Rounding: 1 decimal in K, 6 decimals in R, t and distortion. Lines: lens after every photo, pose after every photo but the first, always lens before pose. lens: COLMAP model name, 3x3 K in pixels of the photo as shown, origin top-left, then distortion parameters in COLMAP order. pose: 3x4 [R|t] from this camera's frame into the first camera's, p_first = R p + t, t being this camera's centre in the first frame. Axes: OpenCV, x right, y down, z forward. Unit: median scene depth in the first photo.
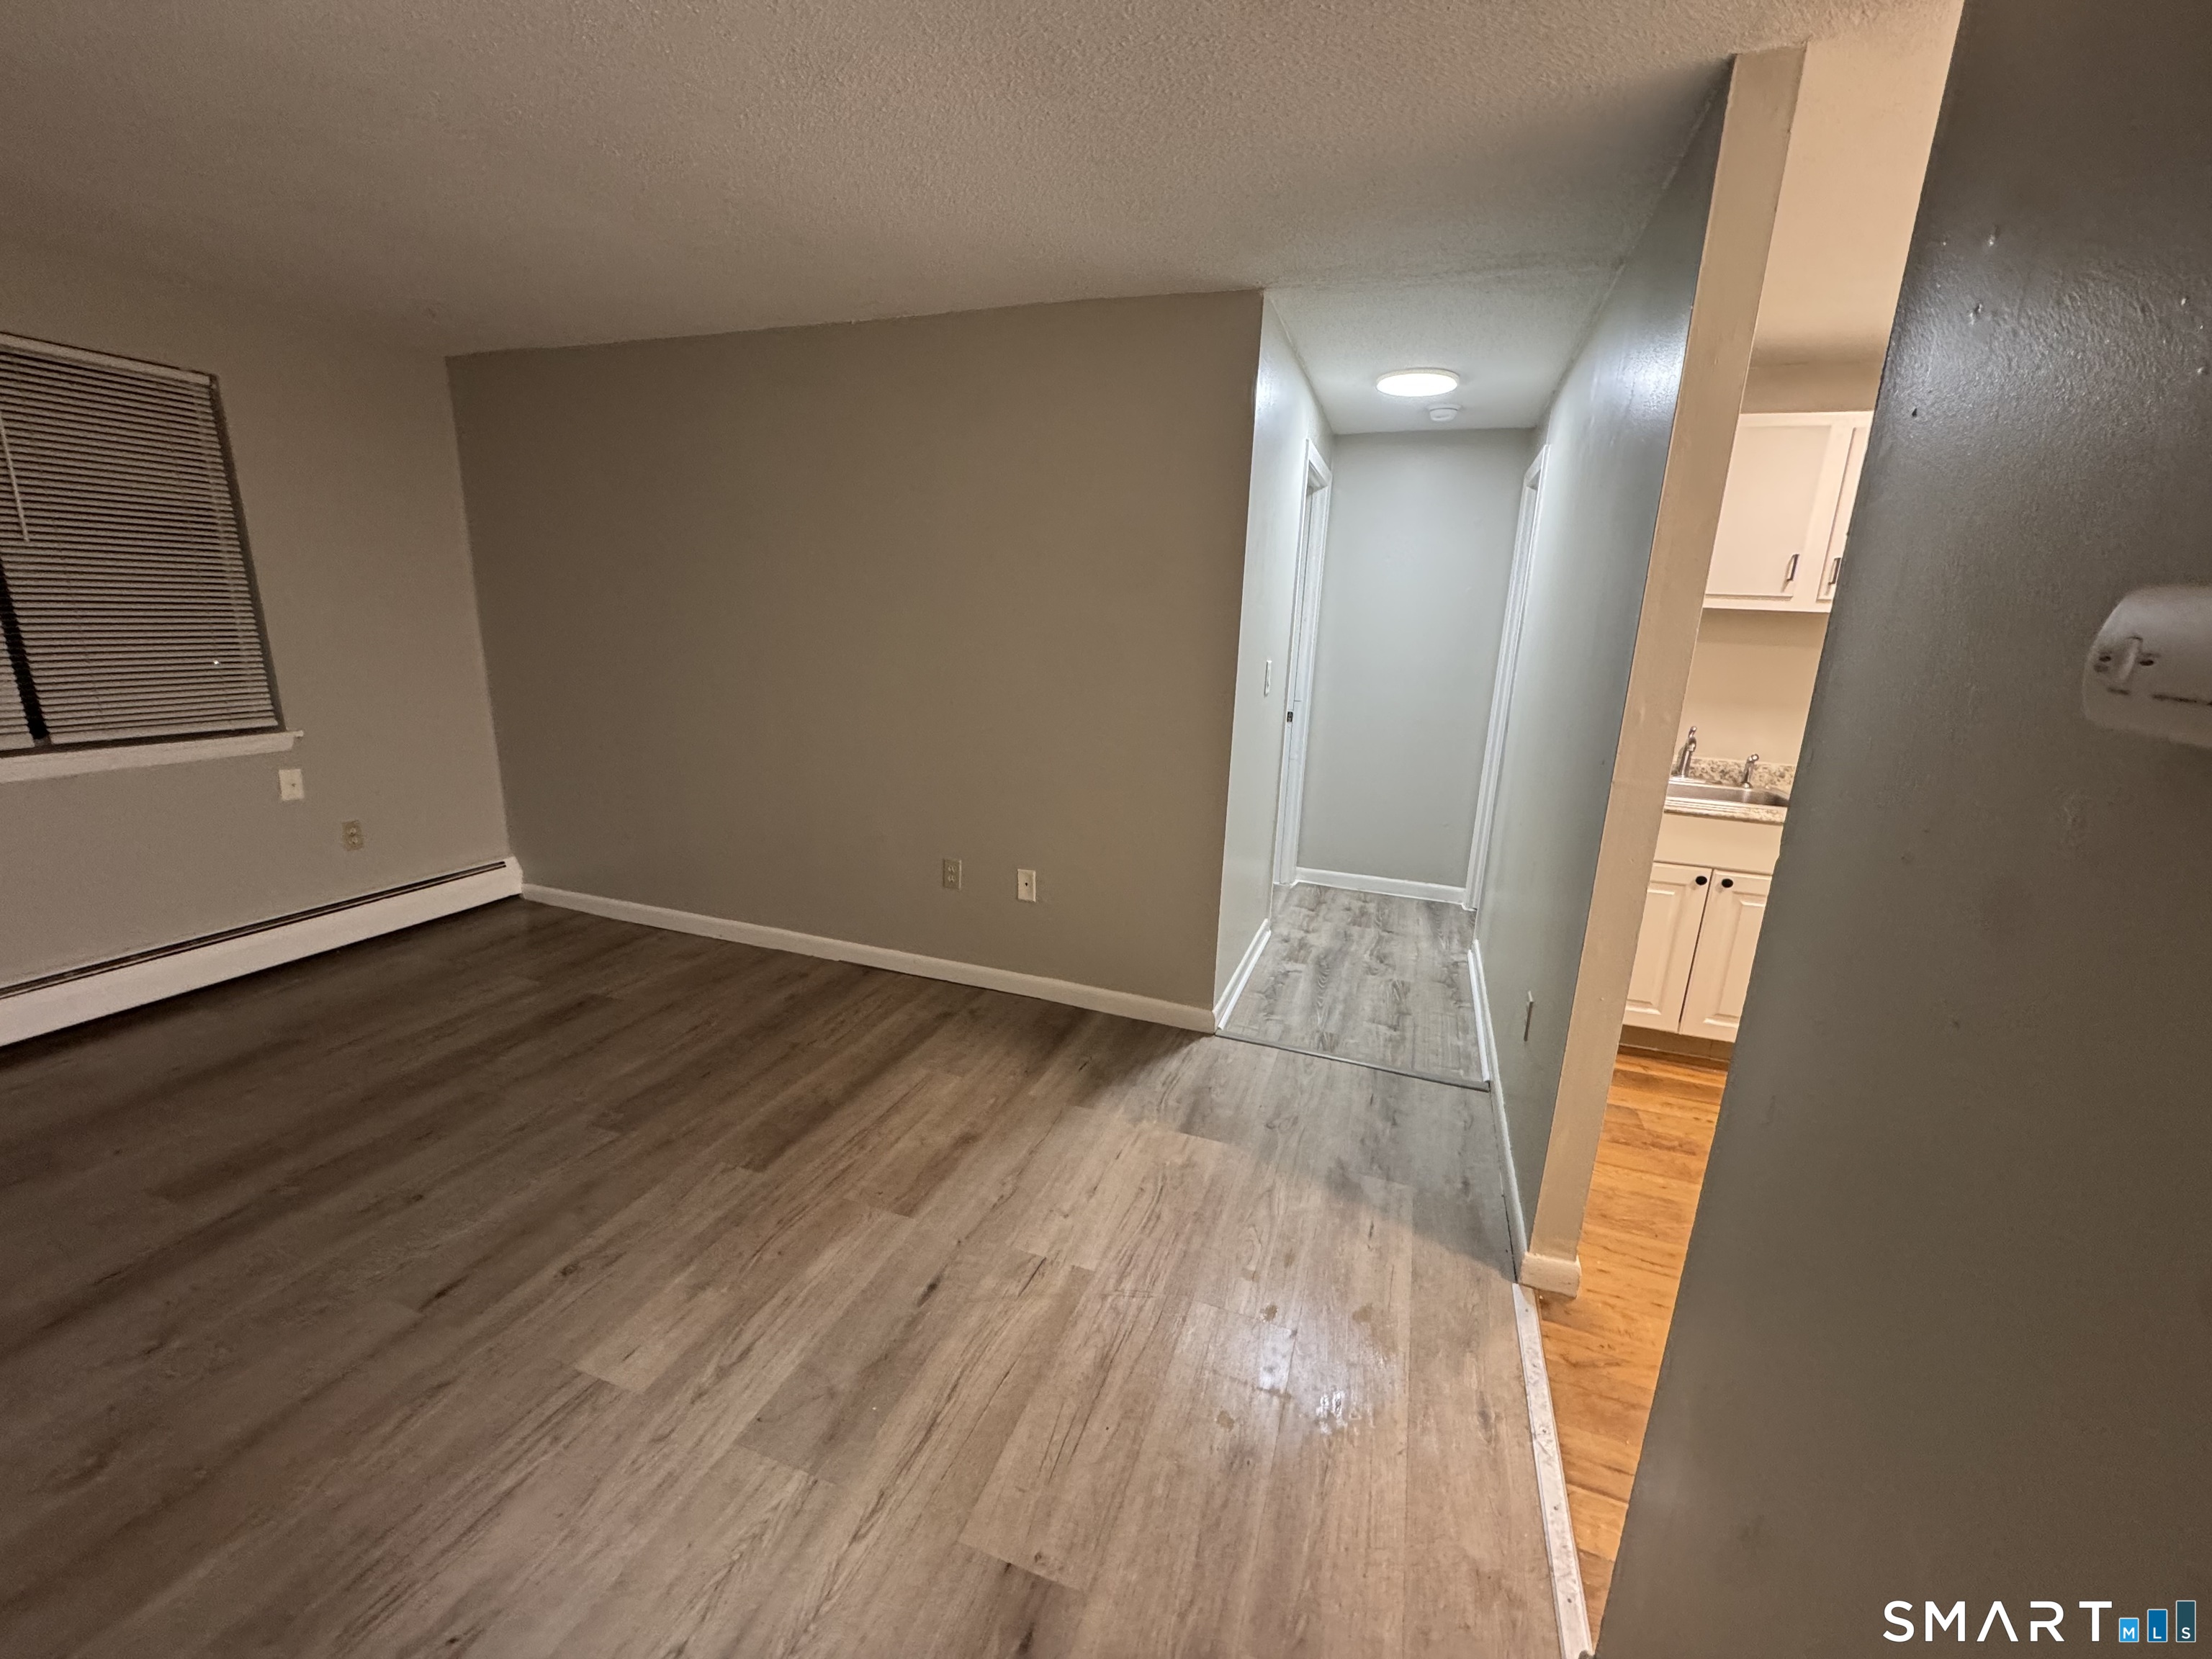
lens RADIAL K [[881.2, 0, 1099.9], [0, 881.2, 830.4], [0, 0, 1]] dist [-0.002002, -0.000146]
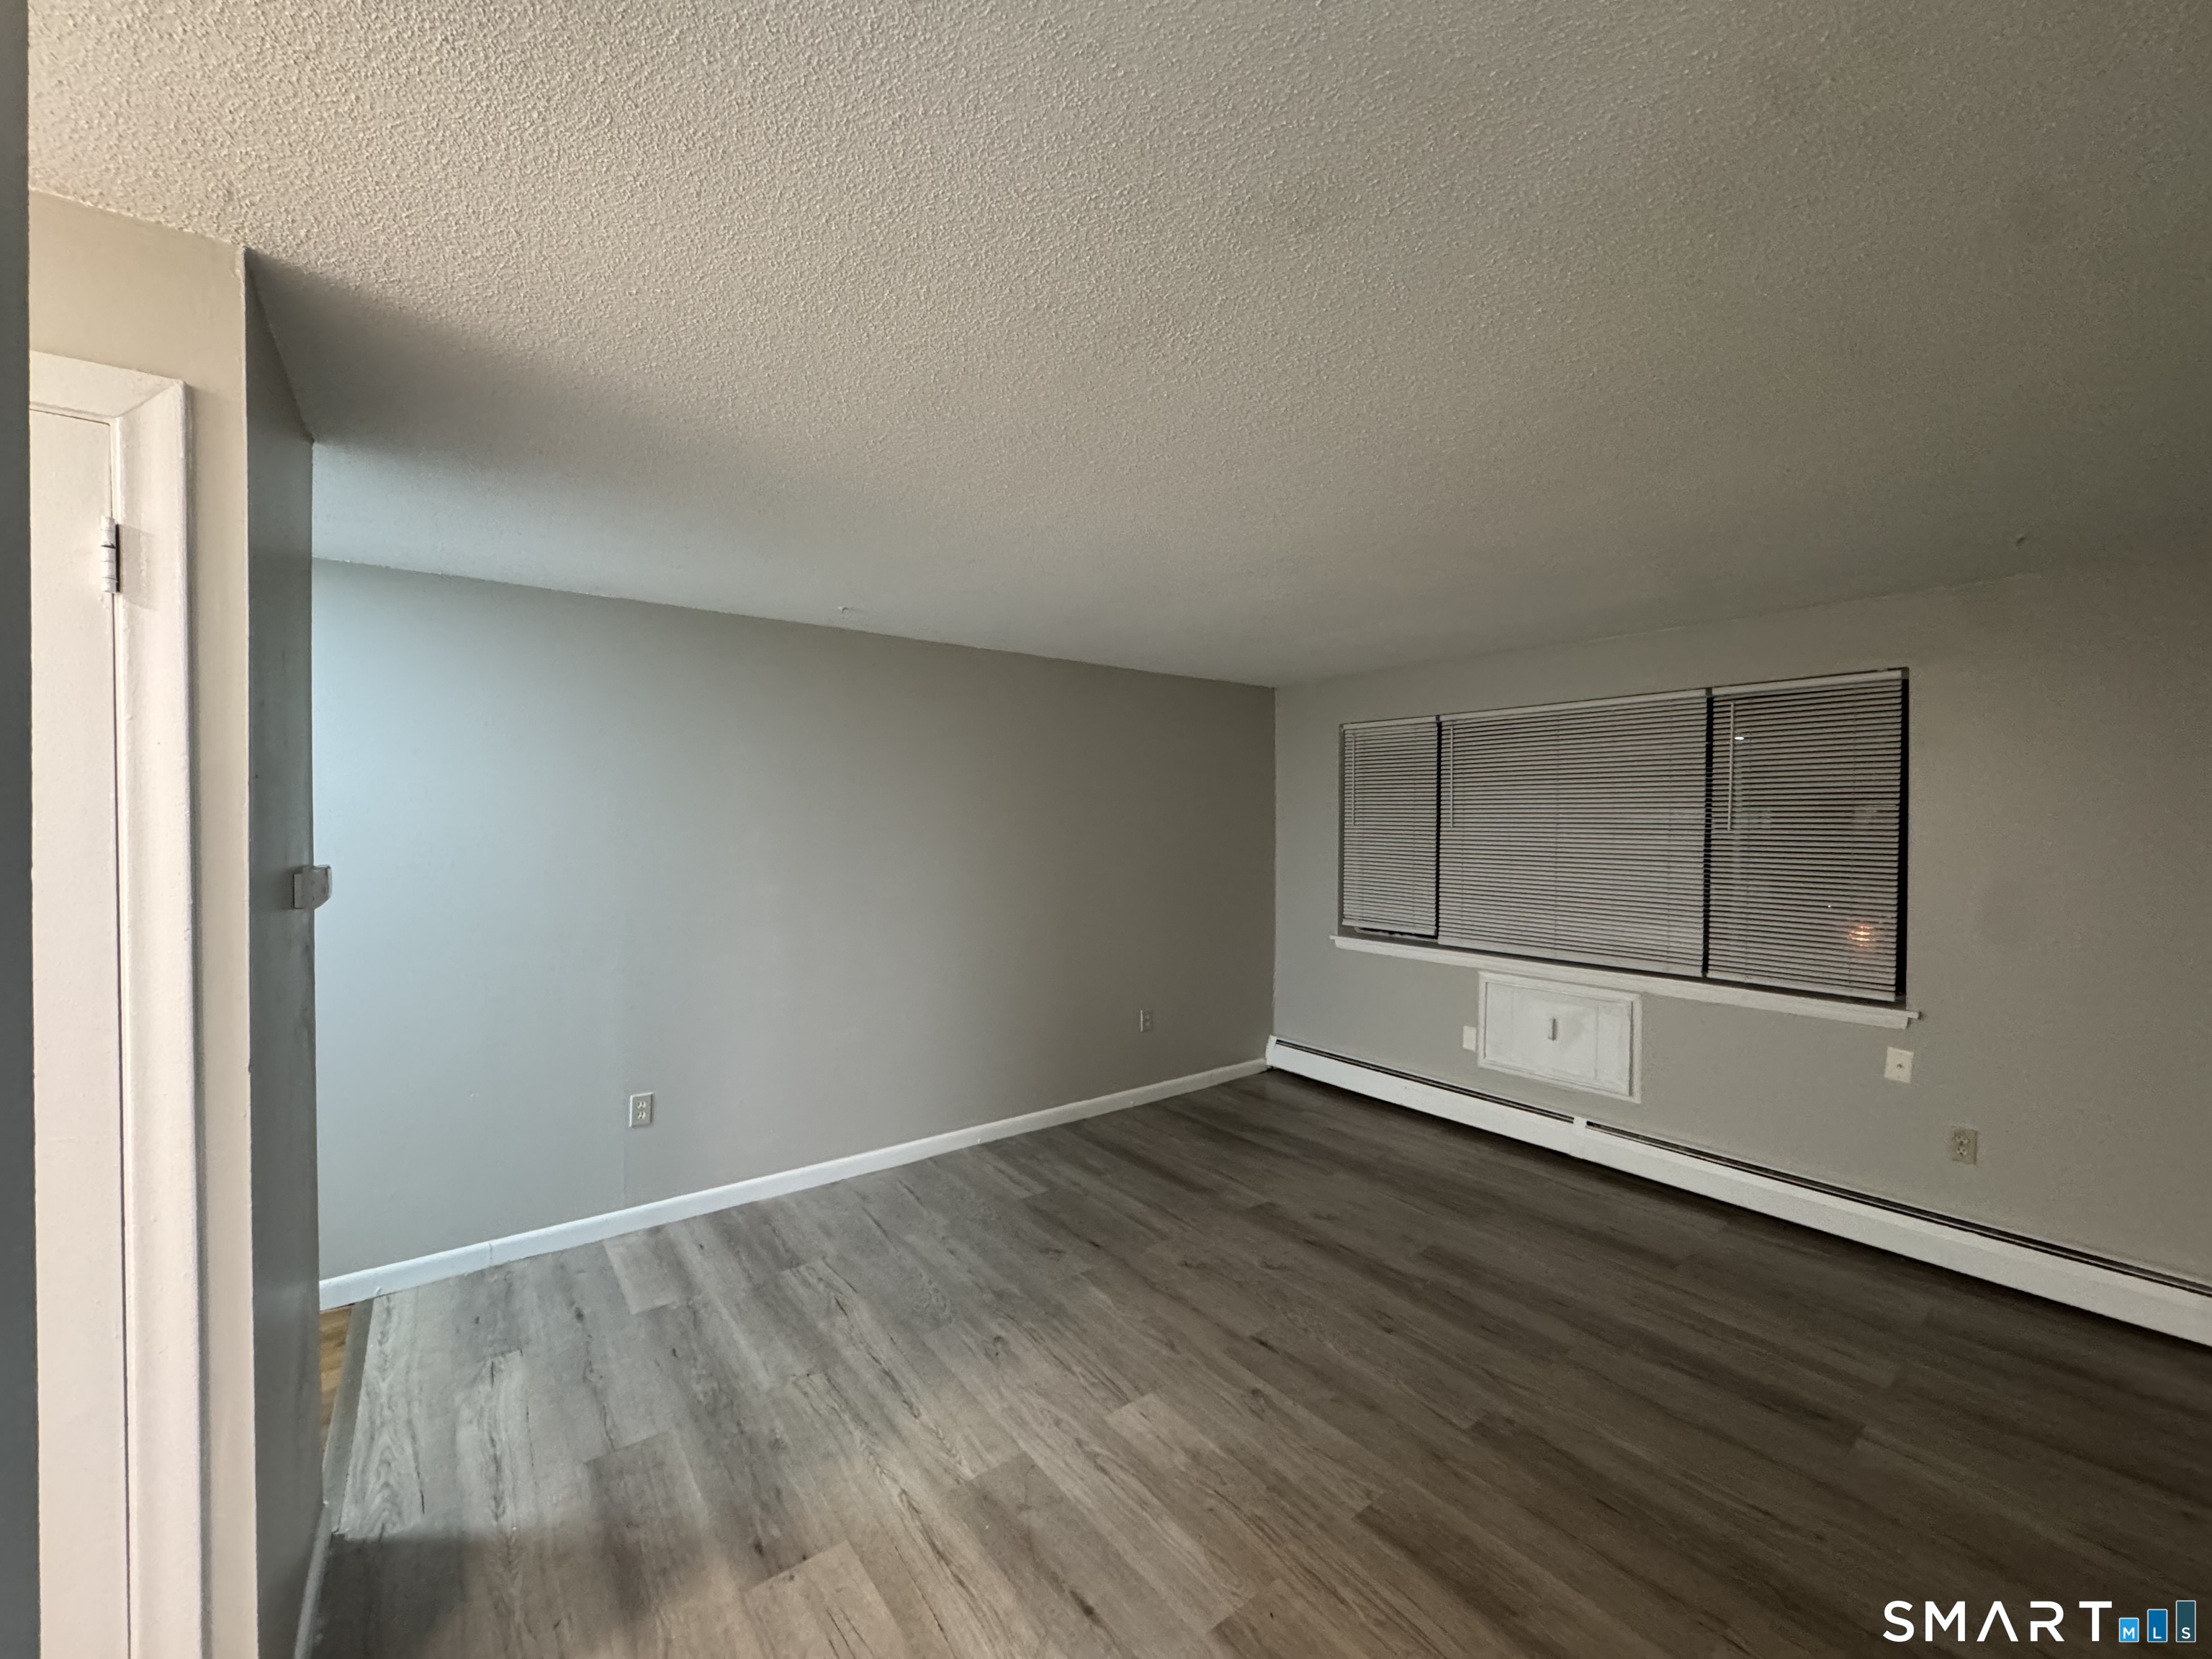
lens RADIAL K [[881.2, 0, 1114.2], [0, 881.2, 833.4], [0, 0, 1]] dist [-0.002002, -0.000146]
pose [[-0.535000, -0.021520, -0.844578, 0.371731], [-0.225100, 0.967170, 0.117947, -0.238401], [0.814313, 0.253216, -0.522280, 0.826643]]
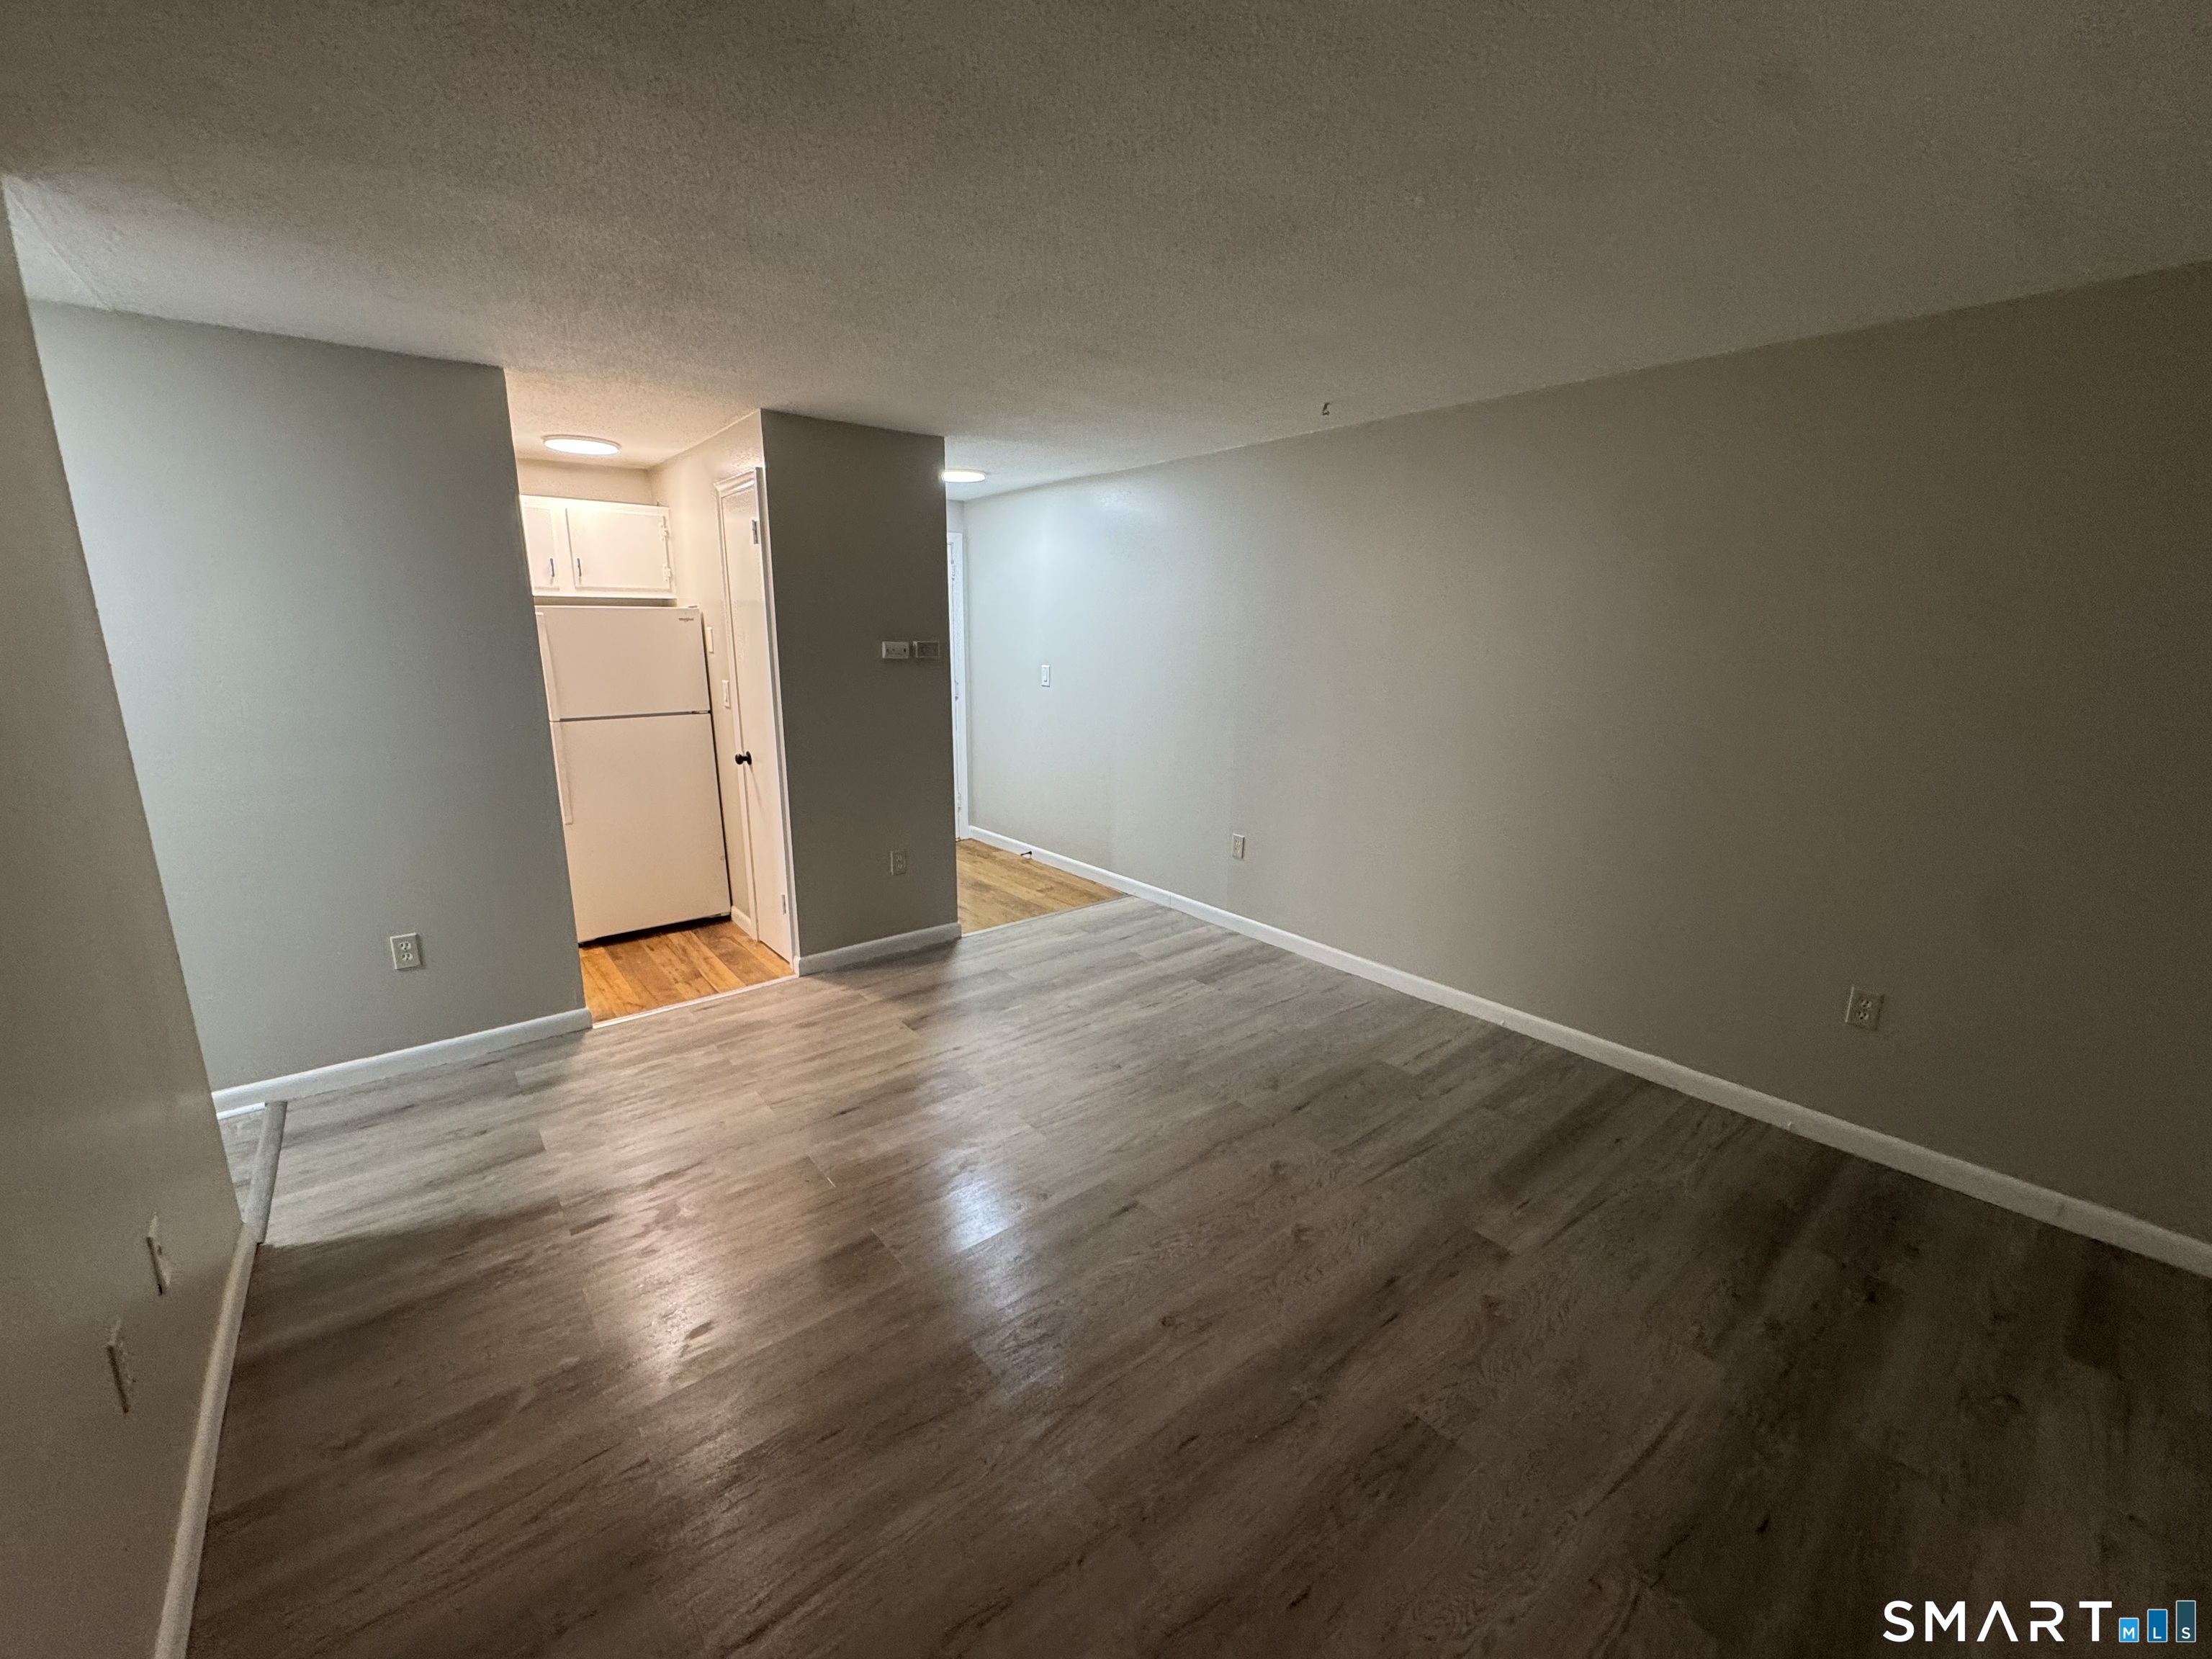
lens RADIAL K [[881.2, 0, 1102.7], [0, 881.2, 824.4], [0, 0, 1]] dist [-0.002002, -0.000146]
pose [[-0.859916, -0.155105, 0.486298, -0.780702], [0.082334, 0.898090, 0.432036, -0.339109], [-0.503751, 0.411554, -0.759512, 1.093591]]
